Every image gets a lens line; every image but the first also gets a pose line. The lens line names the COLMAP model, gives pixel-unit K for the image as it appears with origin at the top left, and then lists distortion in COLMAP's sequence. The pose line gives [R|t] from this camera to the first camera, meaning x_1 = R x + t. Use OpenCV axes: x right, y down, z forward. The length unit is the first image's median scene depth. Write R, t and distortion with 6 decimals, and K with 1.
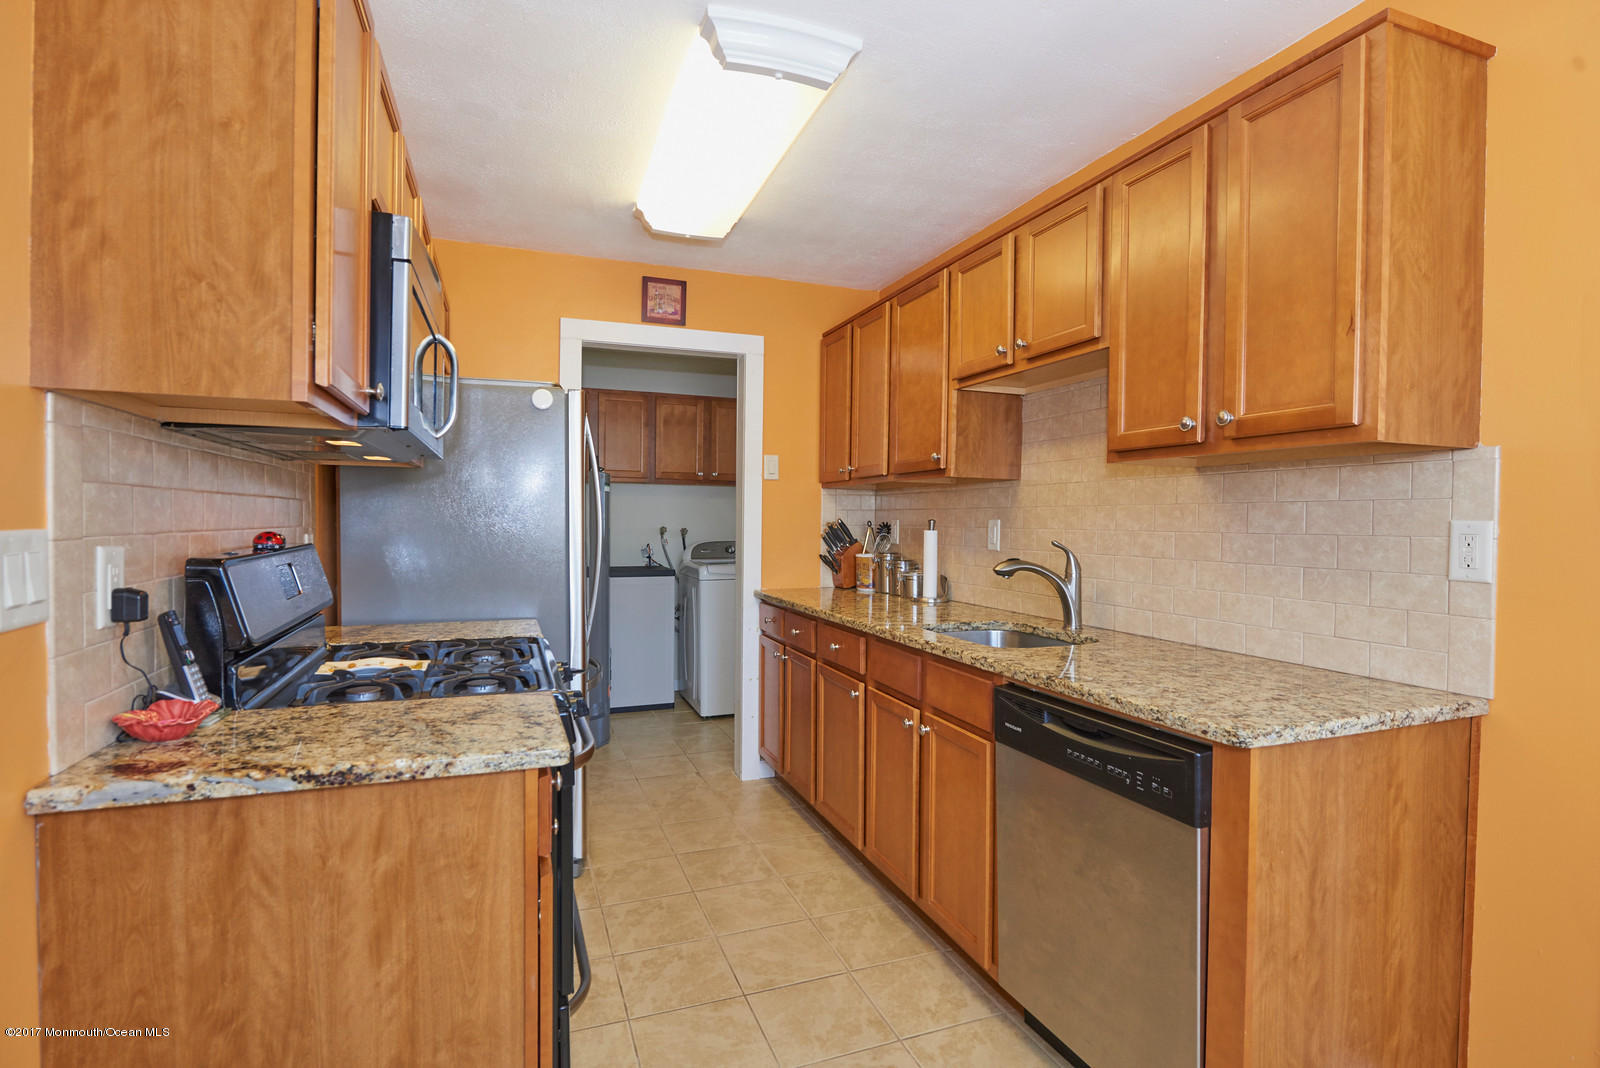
lens RADIAL K [[783.6, 0, 795.3], [0, 783.6, 534.1], [0, 0, 1]] dist [-0.001760, -0.005580]
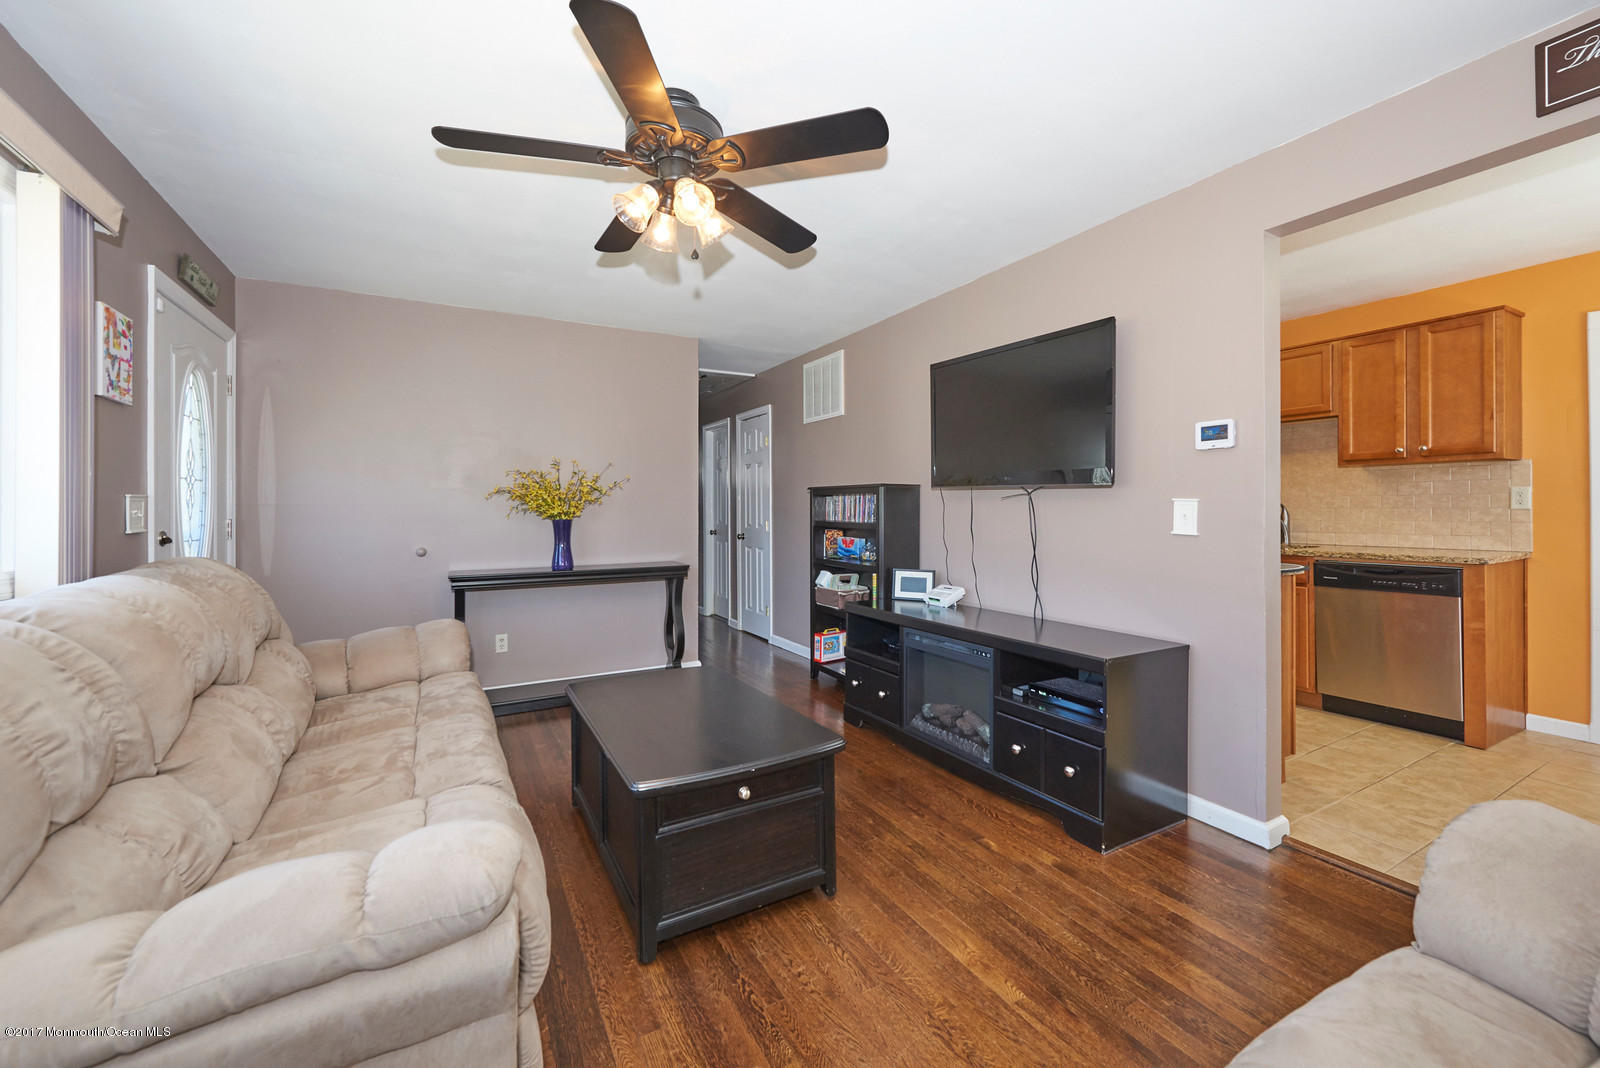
lens RADIAL K [[636.7, 0, 803.8], [0, 636.7, 509.0], [0, 0, 1]] dist [0.000566, -0.000052]
pose [[0.989064, -0.016416, 0.146569, -1.951847], [0.018922, 0.999697, -0.015723, 0.048898], [-0.146266, 0.018325, 0.989076, -0.837249]]
